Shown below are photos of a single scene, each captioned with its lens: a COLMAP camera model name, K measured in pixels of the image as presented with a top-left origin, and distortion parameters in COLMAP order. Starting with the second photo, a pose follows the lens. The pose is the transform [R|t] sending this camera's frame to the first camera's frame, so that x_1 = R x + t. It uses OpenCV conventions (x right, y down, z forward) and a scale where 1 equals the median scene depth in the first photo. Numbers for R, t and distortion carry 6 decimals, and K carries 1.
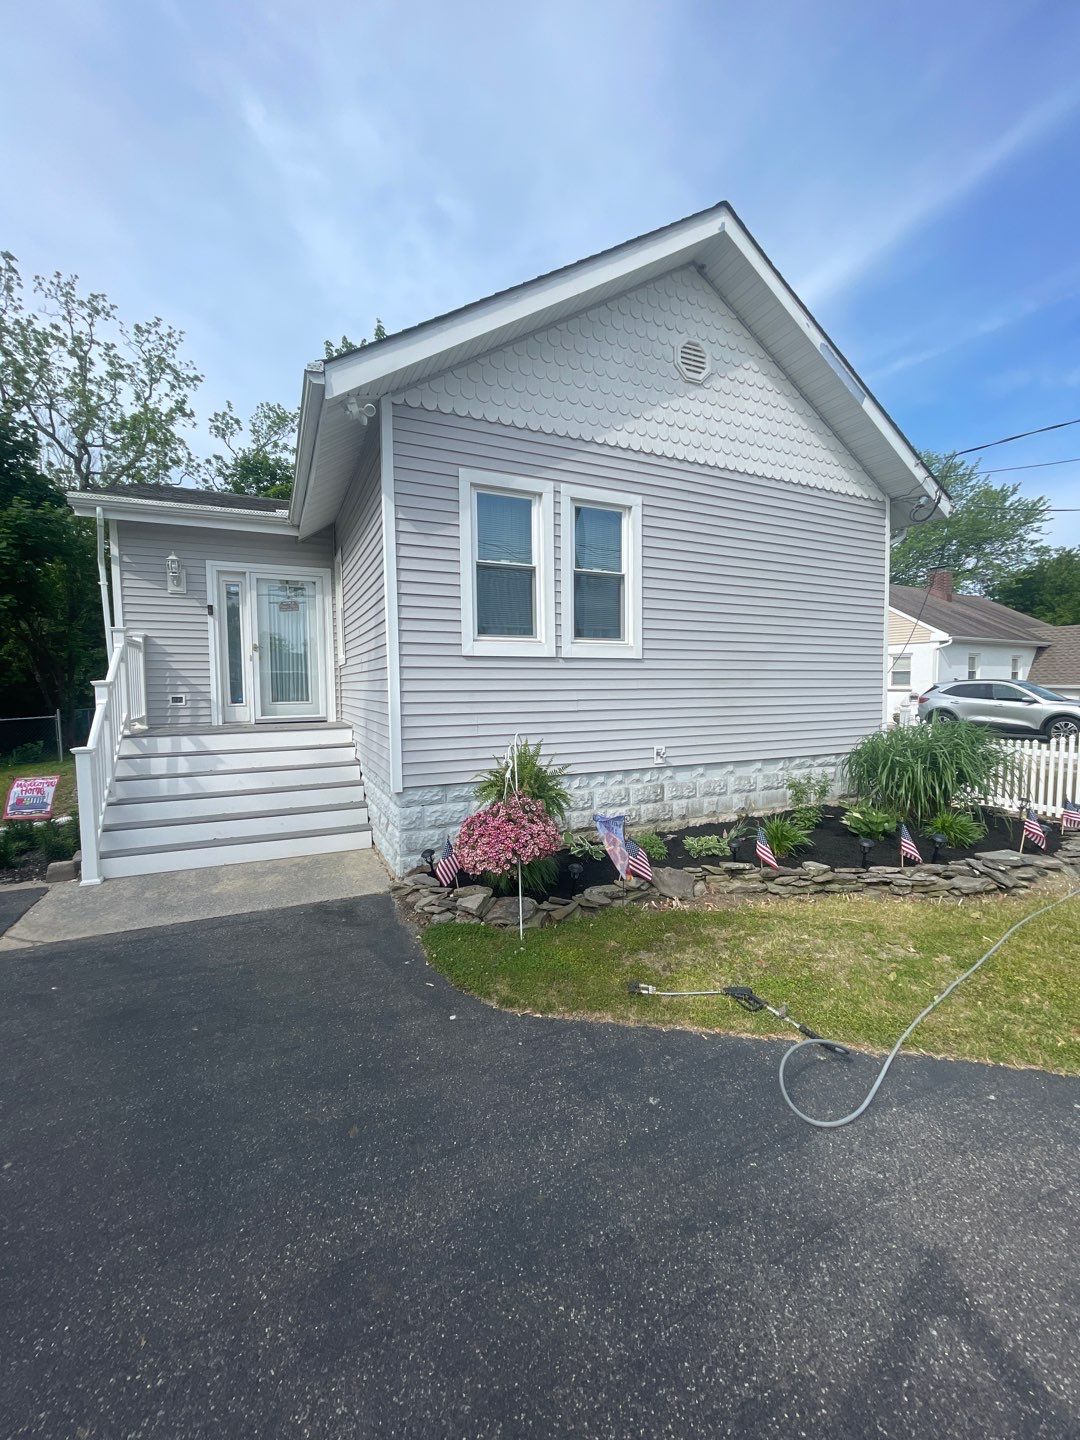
lens RADIAL K [[573.4, 0, 538.1], [0, 573.4, 723.0], [0, 0, 1]] dist [-0.006650, 0.002429]
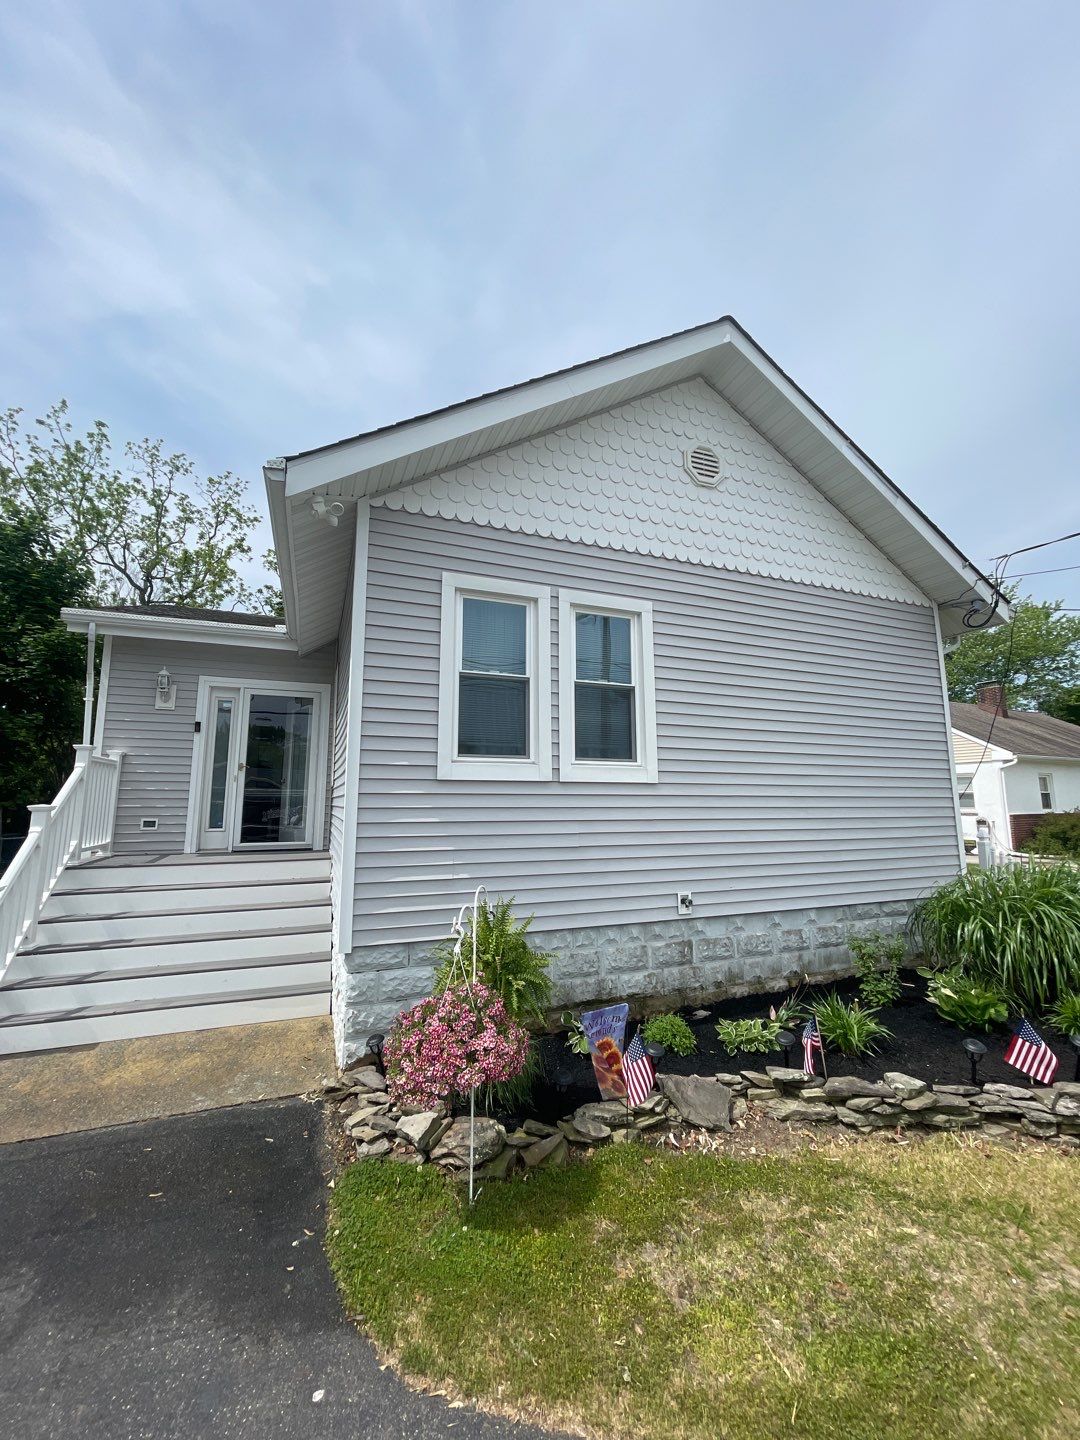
lens RADIAL K [[573.4, 0, 543.4], [0, 573.4, 727.2], [0, 0, 1]] dist [-0.006650, 0.002429]
pose [[0.998305, -0.000979, -0.058195, 0.063735], [-0.010395, 0.980785, -0.194816, -0.029153], [0.057268, 0.195090, 0.979112, 0.156684]]
